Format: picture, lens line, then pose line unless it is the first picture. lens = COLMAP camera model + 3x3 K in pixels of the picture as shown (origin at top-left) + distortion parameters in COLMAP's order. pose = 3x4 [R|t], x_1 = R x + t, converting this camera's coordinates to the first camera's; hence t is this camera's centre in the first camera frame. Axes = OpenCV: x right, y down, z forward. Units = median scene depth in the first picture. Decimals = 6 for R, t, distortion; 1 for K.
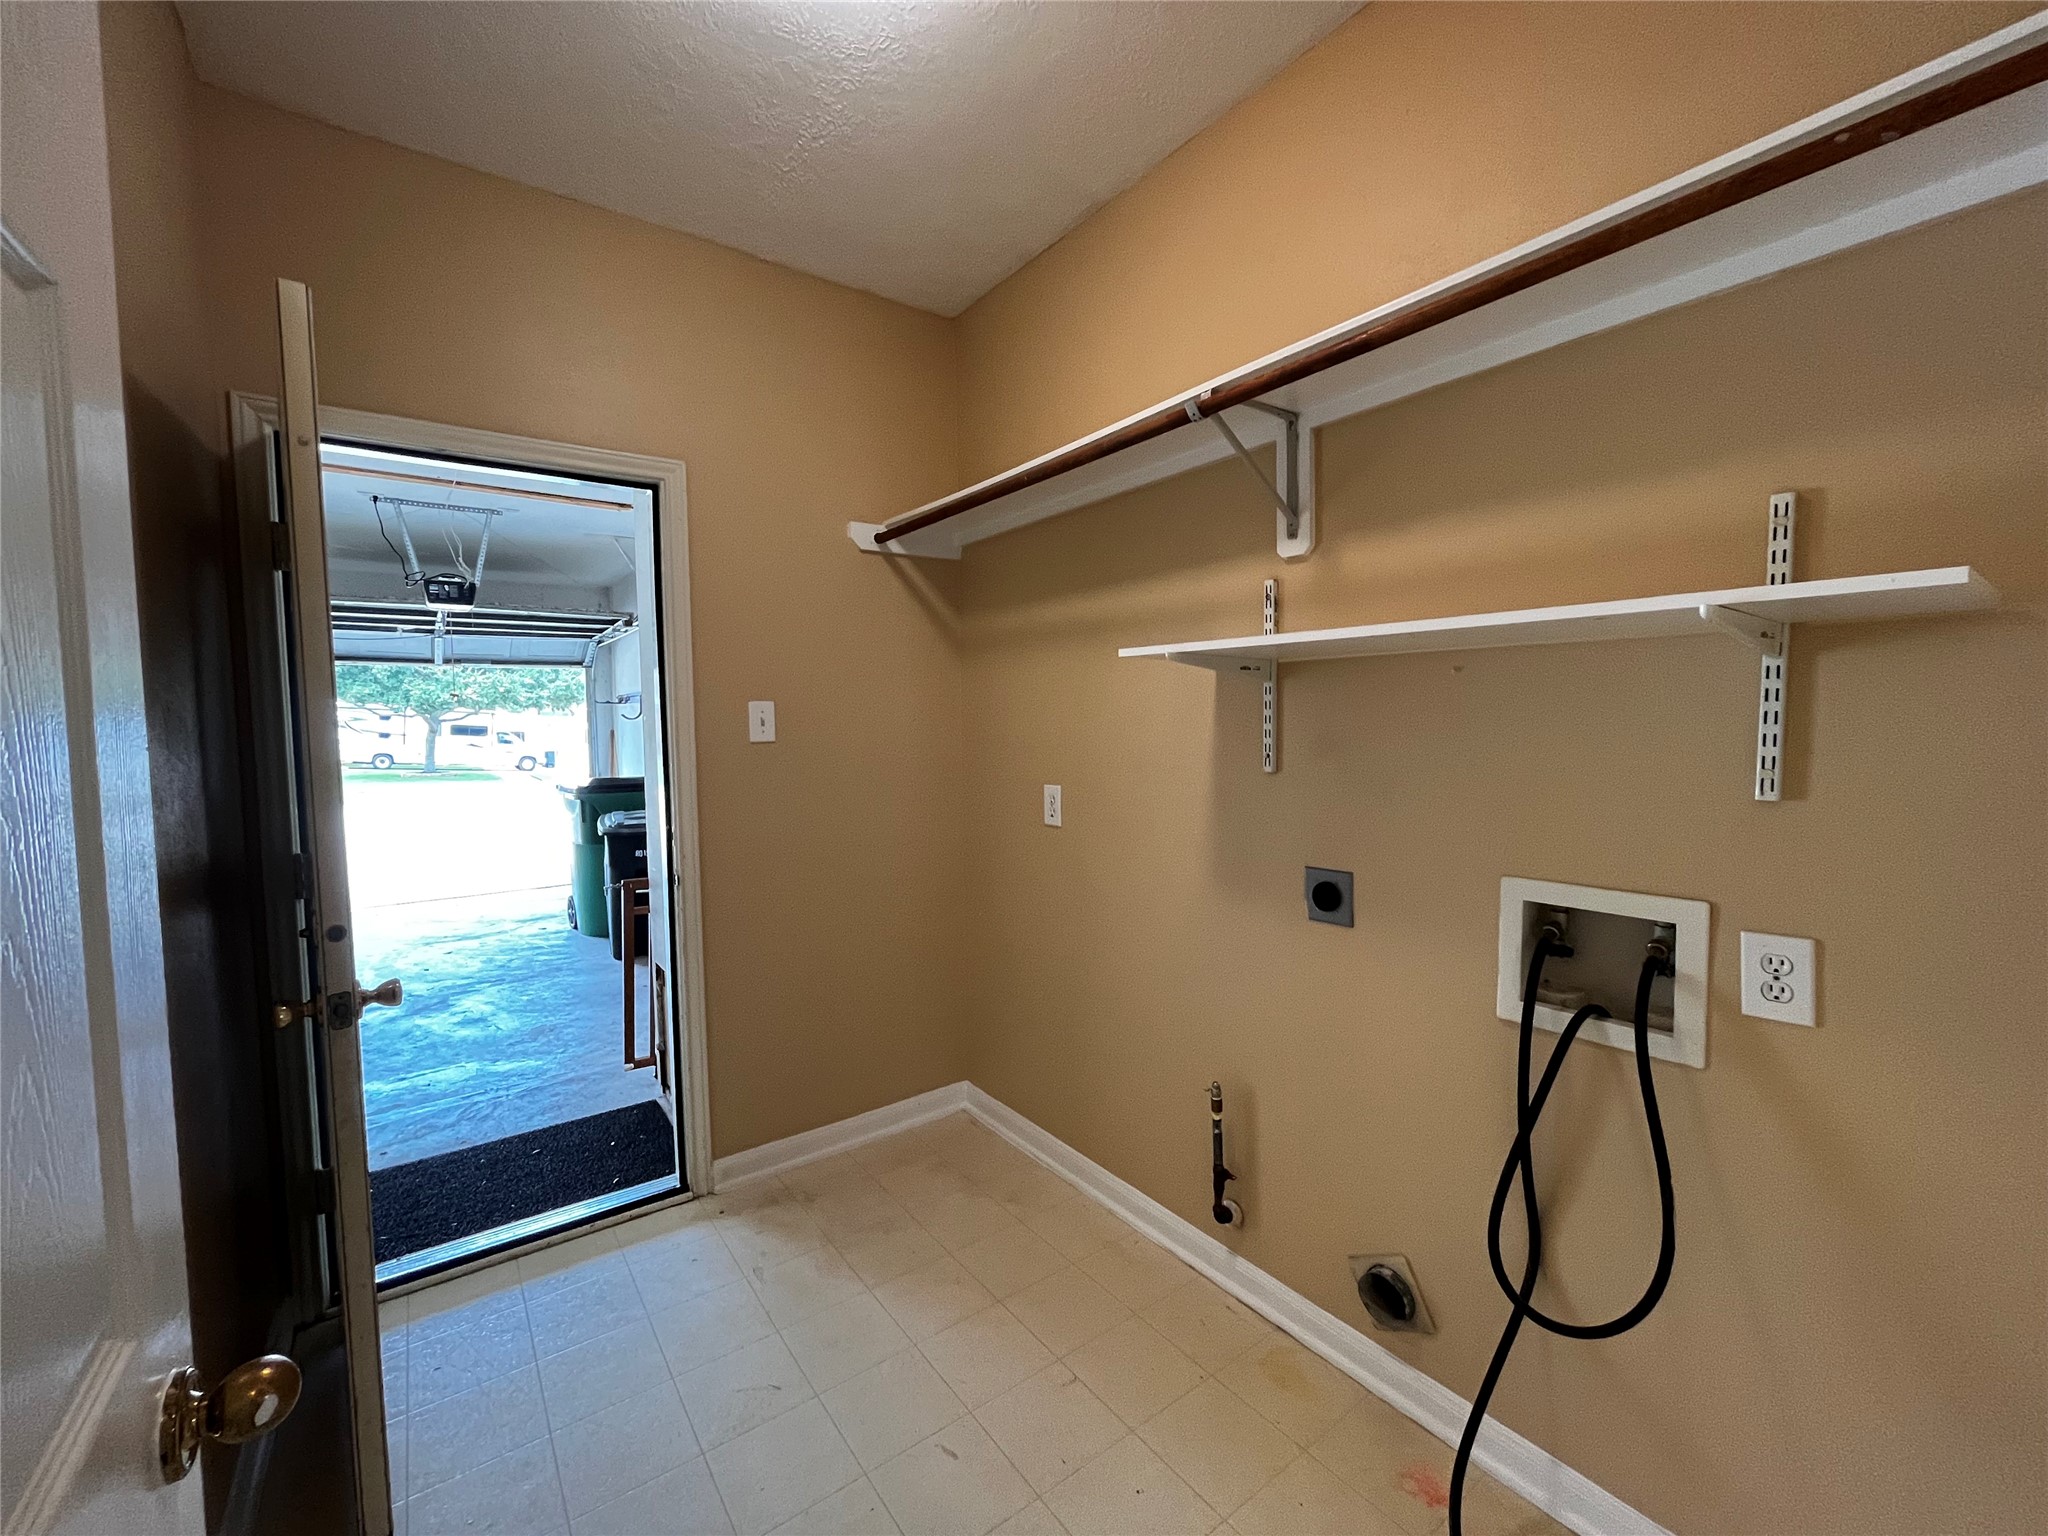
lens RADIAL K [[829.8, 0, 1023.7], [0, 829.8, 771.7], [0, 0, 1]] dist [-0.000047, -0.000110]
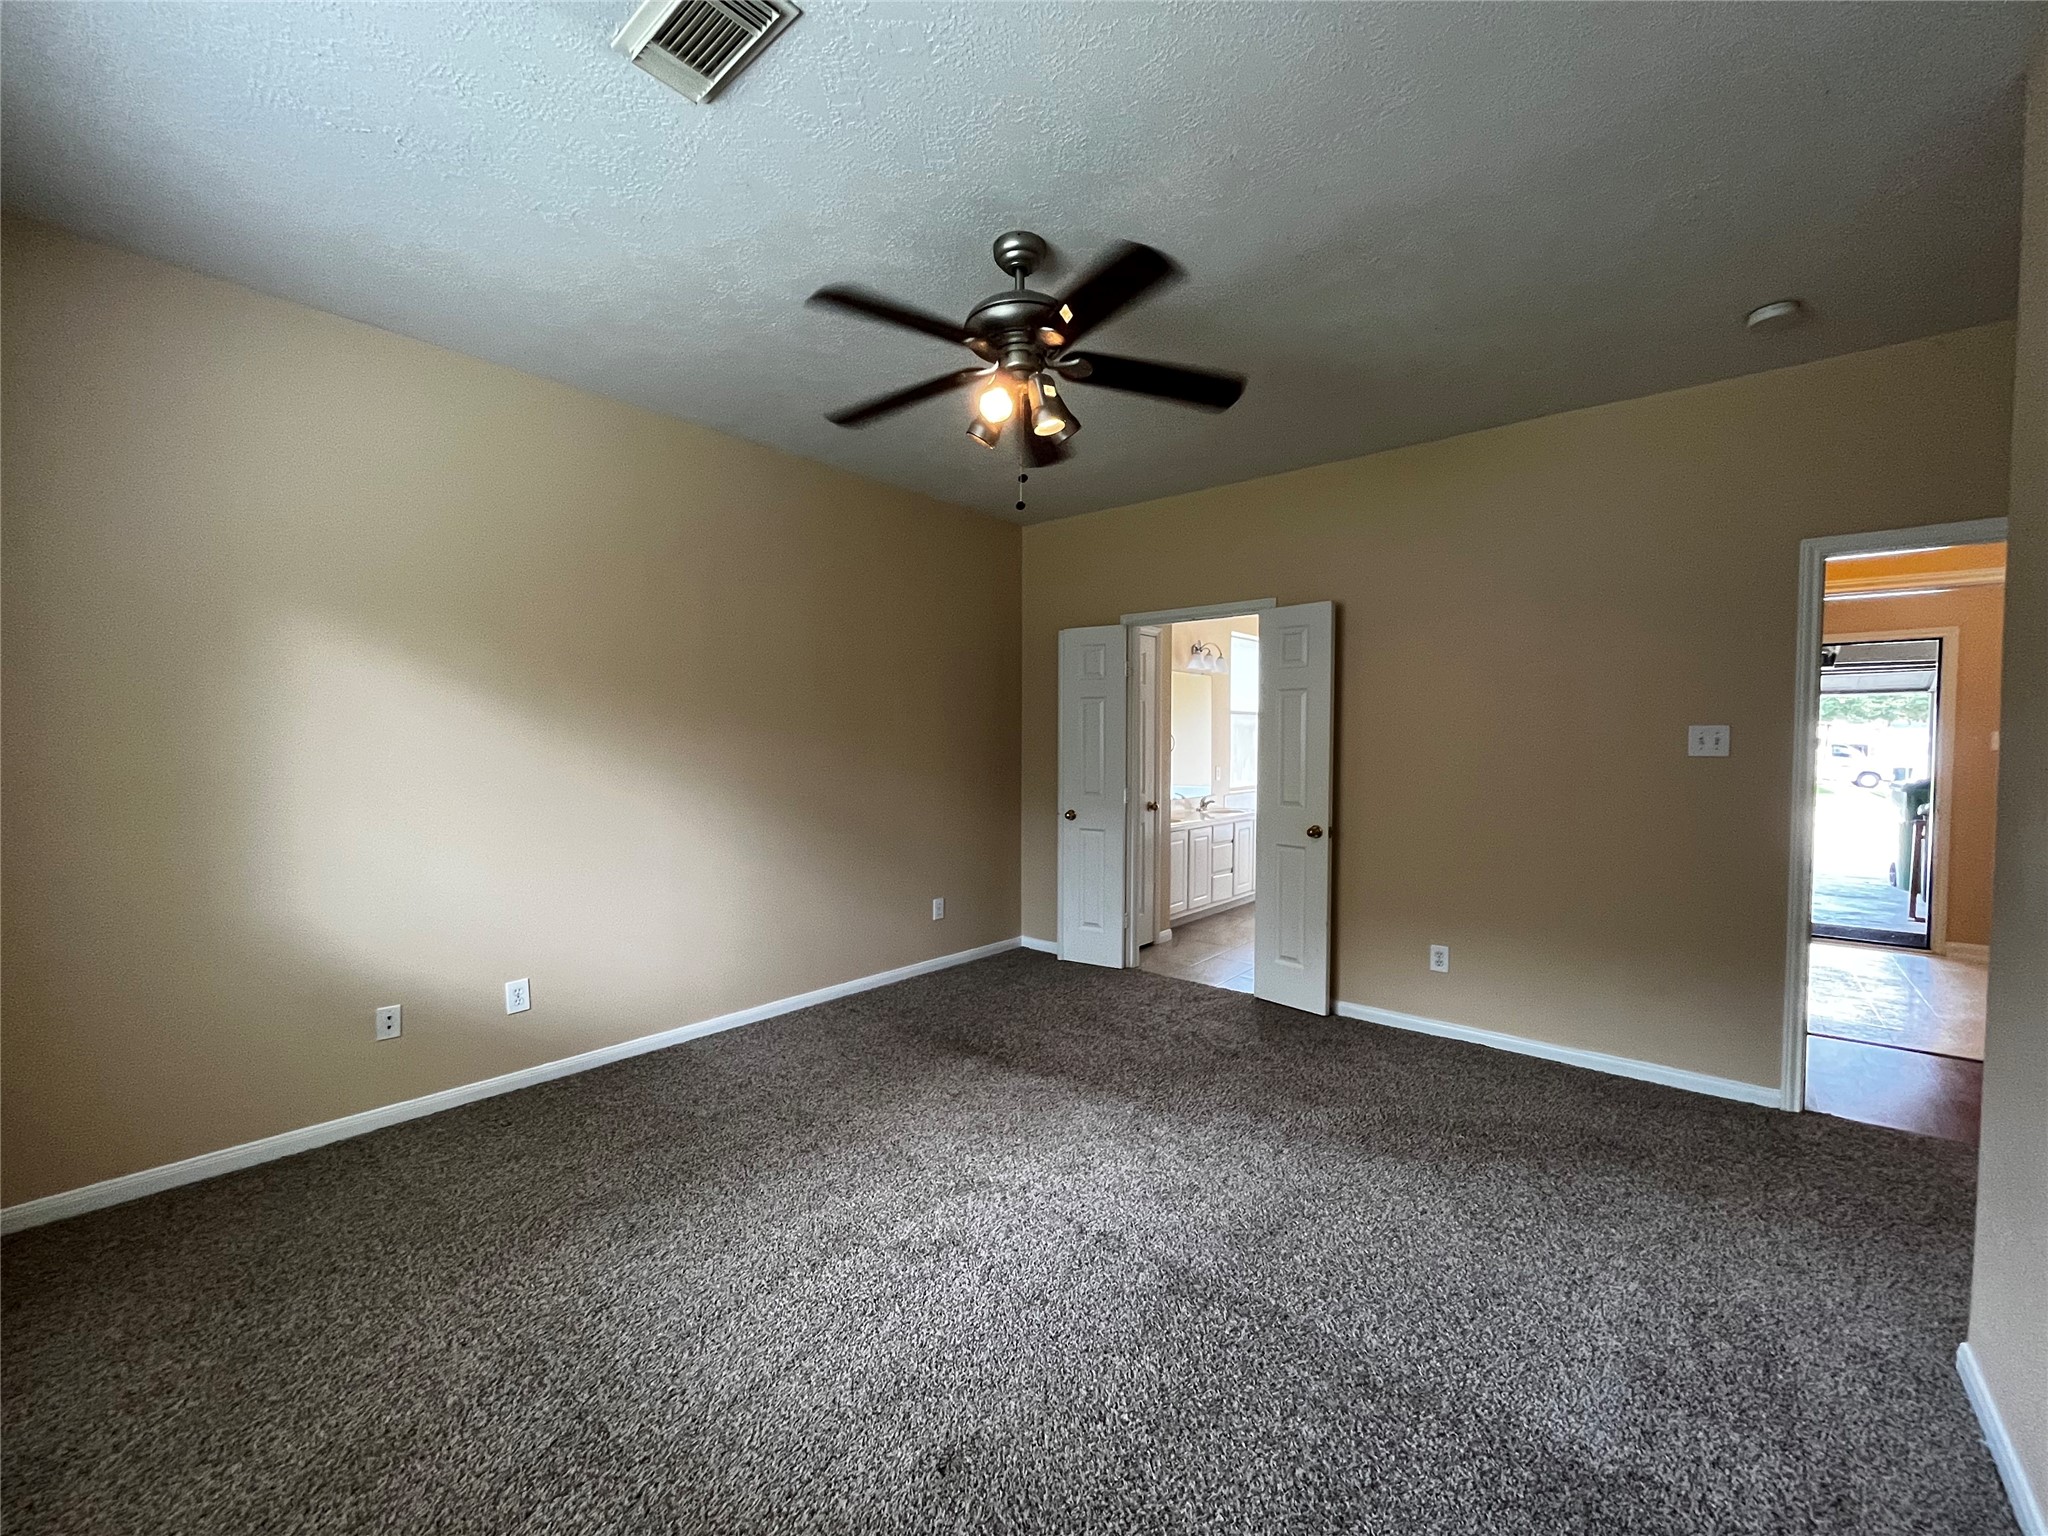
lens RADIAL K [[829.8, 0, 1014.5], [0, 829.8, 765.9], [0, 0, 1]] dist [-0.000047, -0.000110]
pose [[0.227542, 0.046977, -0.972635, 0.095399], [-0.065054, 0.997338, 0.032951, 0.007845], [0.971593, 0.055776, 0.229992, -0.156186]]
